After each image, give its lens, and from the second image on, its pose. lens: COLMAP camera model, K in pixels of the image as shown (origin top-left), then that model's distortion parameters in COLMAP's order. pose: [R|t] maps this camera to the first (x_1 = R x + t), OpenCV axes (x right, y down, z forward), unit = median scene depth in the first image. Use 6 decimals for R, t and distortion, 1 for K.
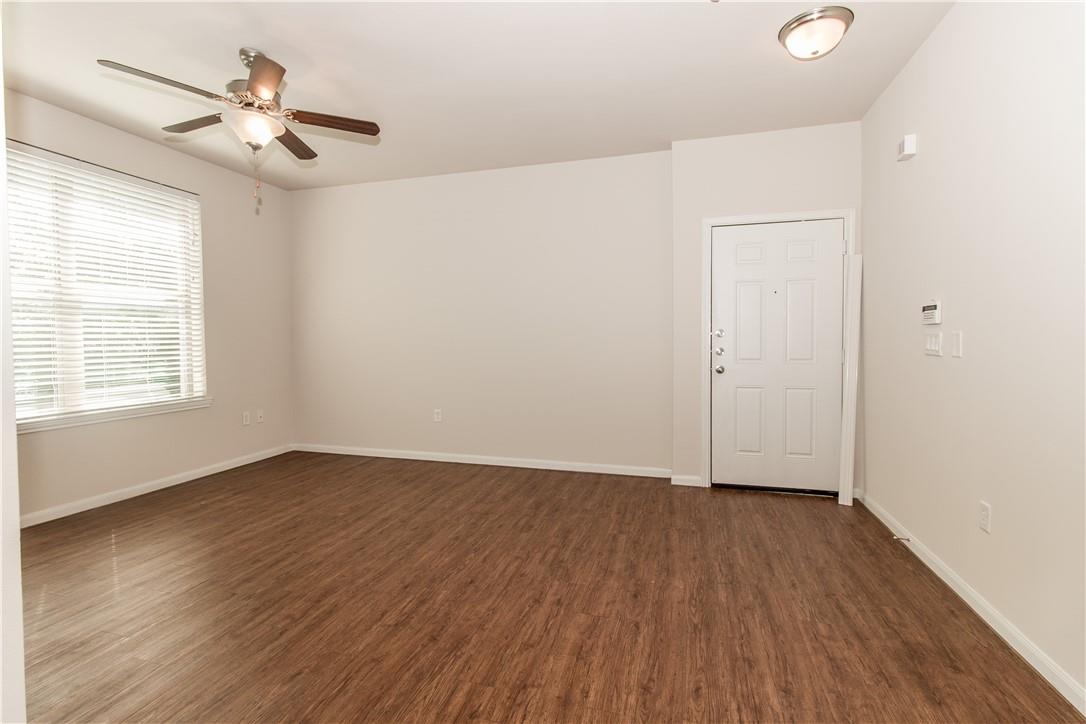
lens RADIAL K [[490.9, 0, 544.2], [0, 490.9, 343.8], [0, 0, 1]] dist [0.000970, 0.000098]
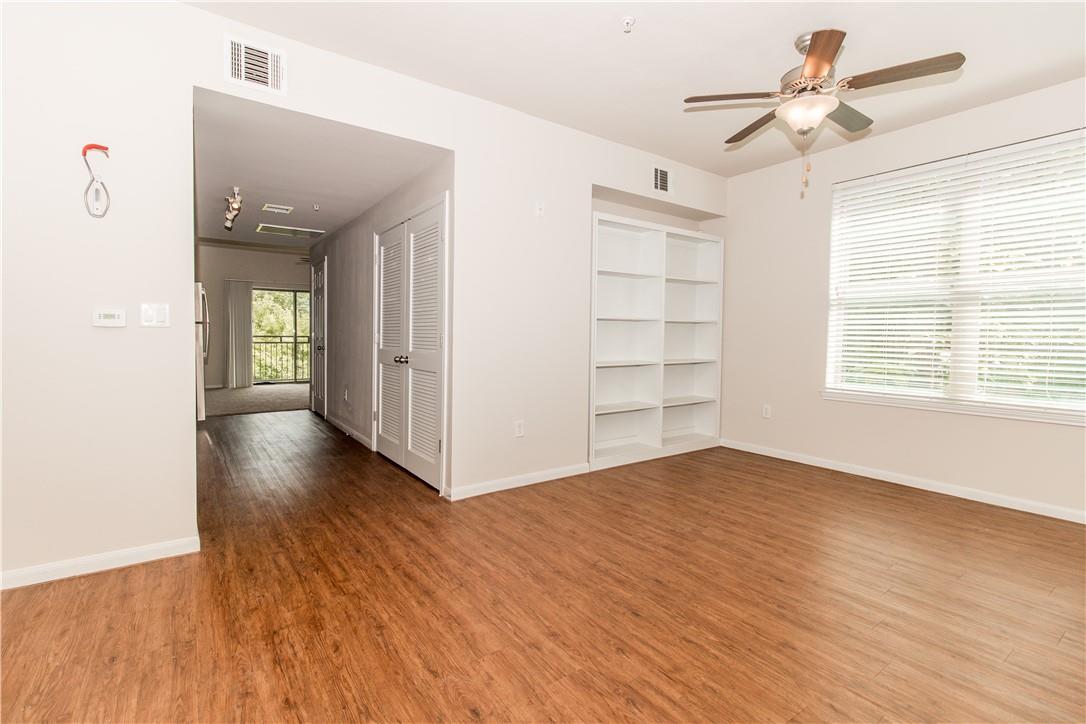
lens RADIAL K [[499.8, 0, 539.8], [0, 499.8, 351.7], [0, 0, 1]] dist [0.002469, 0.000550]
pose [[-0.622430, 0.023000, -0.782337, 0.577372], [-0.017702, 0.998899, 0.043451, 0.008842], [0.782475, 0.040894, -0.621337, 1.320731]]
